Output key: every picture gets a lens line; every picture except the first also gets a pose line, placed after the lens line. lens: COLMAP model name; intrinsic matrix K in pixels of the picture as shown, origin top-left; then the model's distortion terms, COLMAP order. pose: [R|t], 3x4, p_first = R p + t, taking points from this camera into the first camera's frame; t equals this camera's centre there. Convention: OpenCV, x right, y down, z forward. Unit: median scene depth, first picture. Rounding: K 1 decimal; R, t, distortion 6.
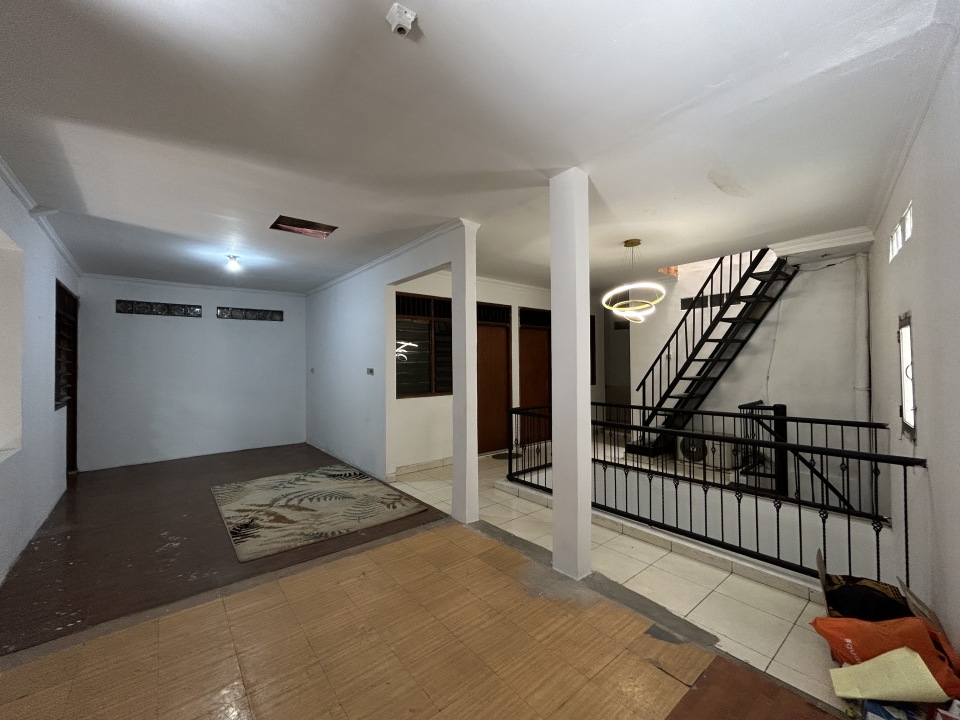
lens RADIAL K [[391.2, 0, 478.2], [0, 391.2, 358.5], [0, 0, 1]] dist [-0.000915, 0.000985]
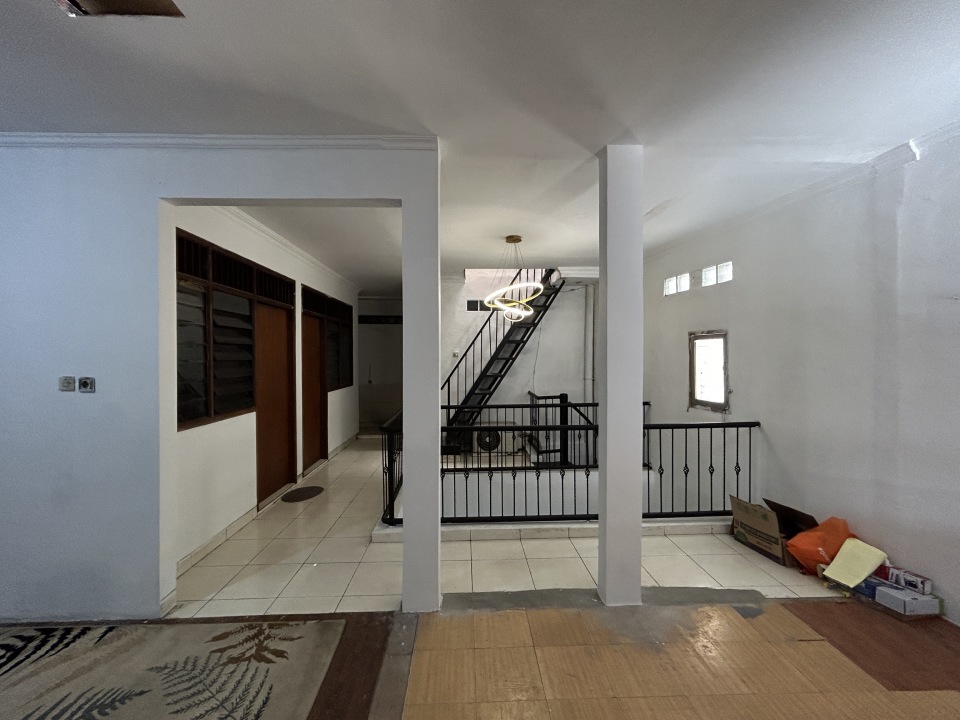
lens RADIAL K [[391.2, 0, 477.8], [0, 391.2, 358.1], [0, 0, 1]] dist [-0.000915, 0.000985]
pose [[0.606558, 0.002570, 0.795035, -0.431323], [-0.009661, 0.999945, 0.004139, -0.001940], [-0.794981, -0.010191, 0.606549, 0.469646]]
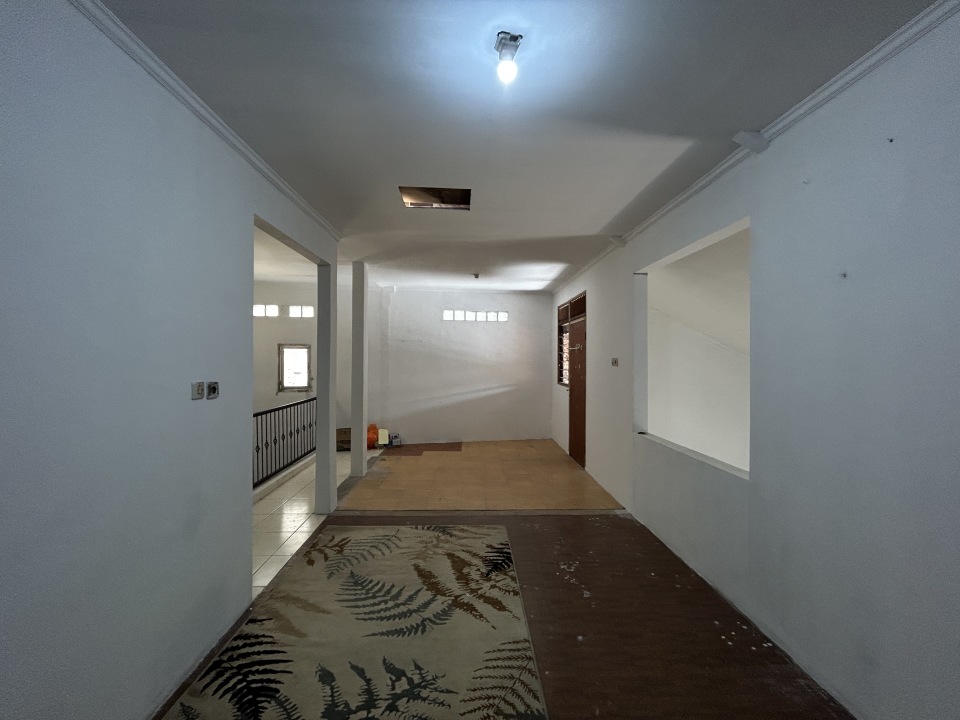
lens RADIAL K [[391.2, 0, 477.8], [0, 391.2, 356.8], [0, 0, 1]] dist [-0.000915, 0.000985]
pose [[-0.792366, 0.008334, 0.609988, -0.886846], [-0.002665, 0.999850, -0.017123, 0.007627], [-0.610040, -0.015193, -0.792225, 1.397370]]
